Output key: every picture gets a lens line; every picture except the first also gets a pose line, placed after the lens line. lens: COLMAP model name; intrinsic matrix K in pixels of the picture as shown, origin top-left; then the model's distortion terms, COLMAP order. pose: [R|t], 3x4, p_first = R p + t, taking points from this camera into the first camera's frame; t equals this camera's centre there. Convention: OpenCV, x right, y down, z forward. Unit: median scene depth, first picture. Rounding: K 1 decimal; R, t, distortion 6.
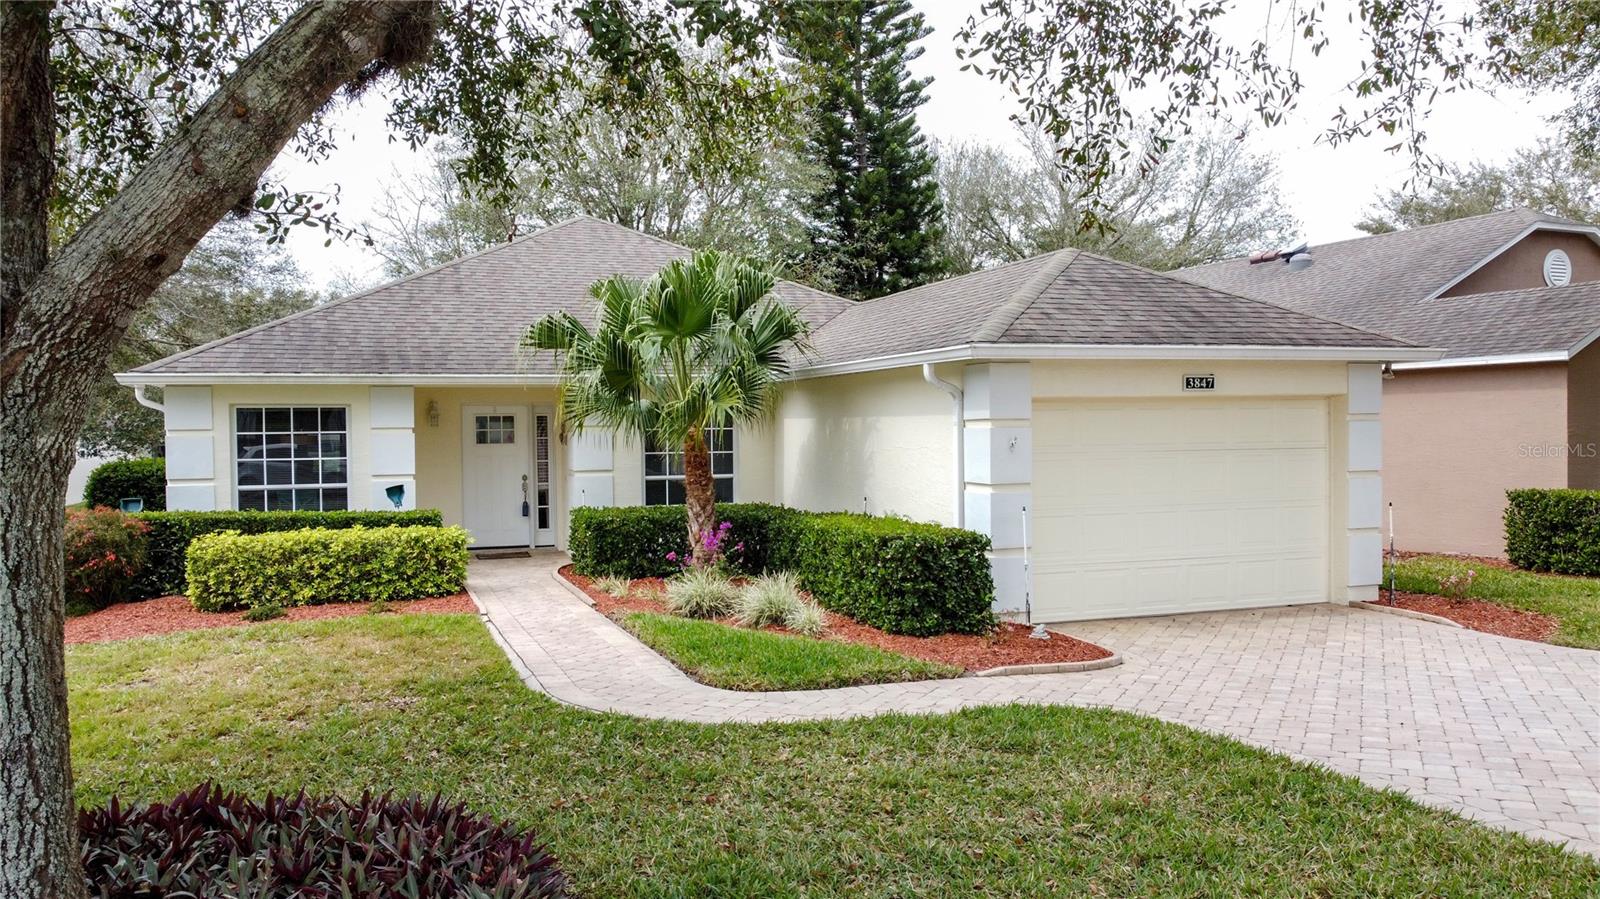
lens RADIAL K [[1205.1, 0, 797.0], [0, 1205.1, 445.9], [0, 0, 1]] dist [-0.003693, -0.002357]
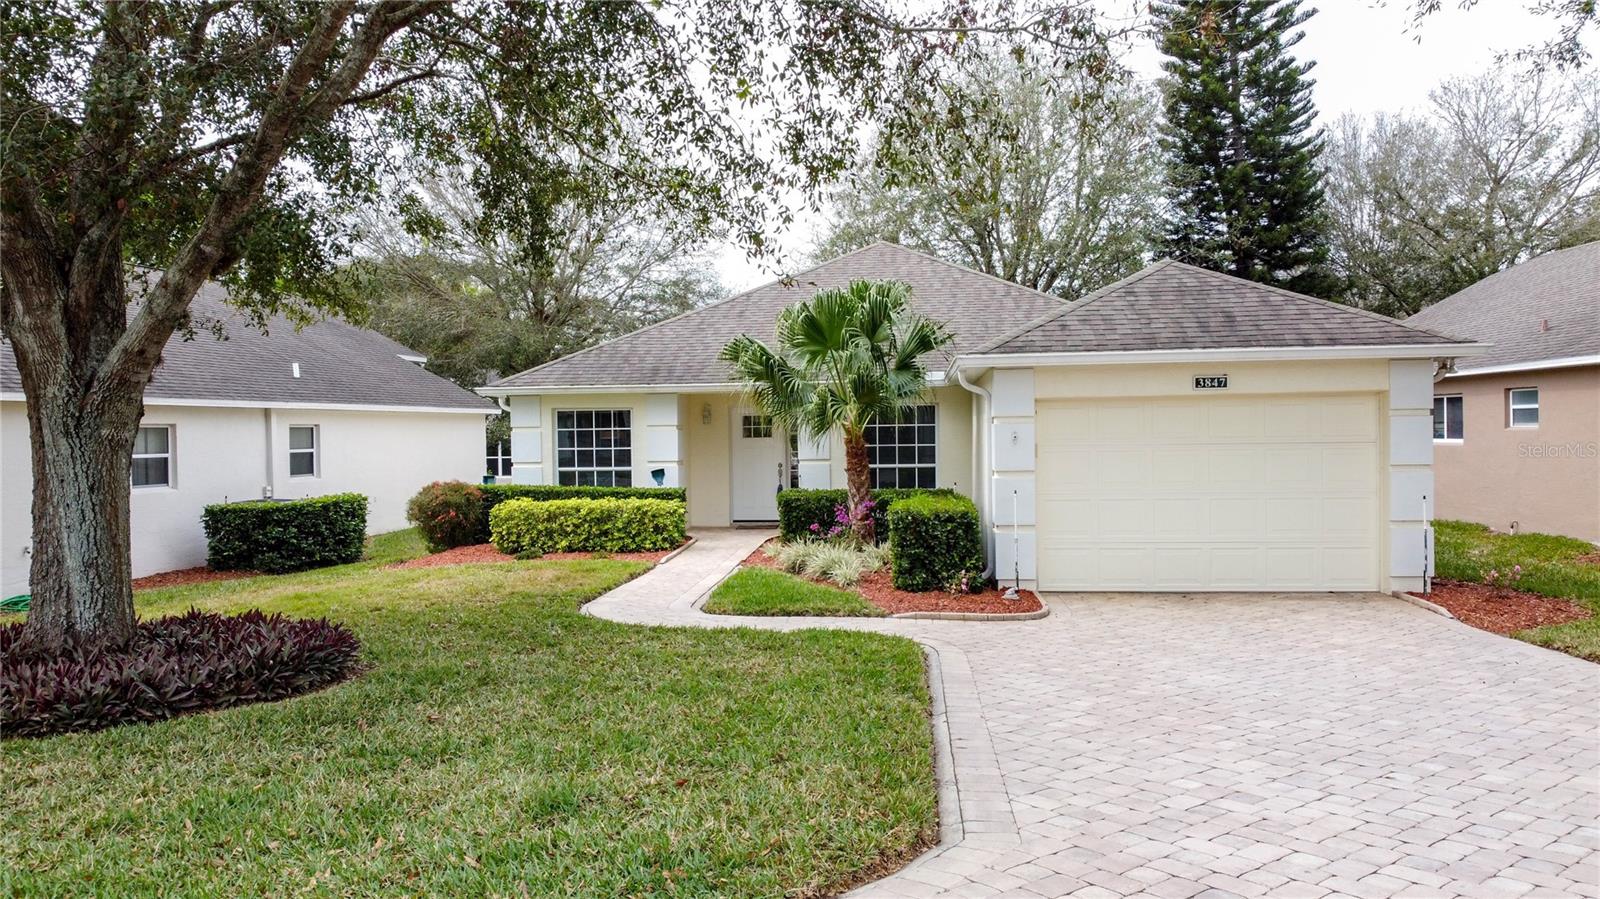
lens RADIAL K [[1205.1, 0, 803.4], [0, 1205.1, 449.8], [0, 0, 1]] dist [-0.003693, -0.002357]
pose [[0.903651, 0.006053, -0.428227, 0.430115], [-0.003509, 0.999971, 0.006730, 0.002746], [0.428256, -0.004579, 0.903646, -0.141283]]
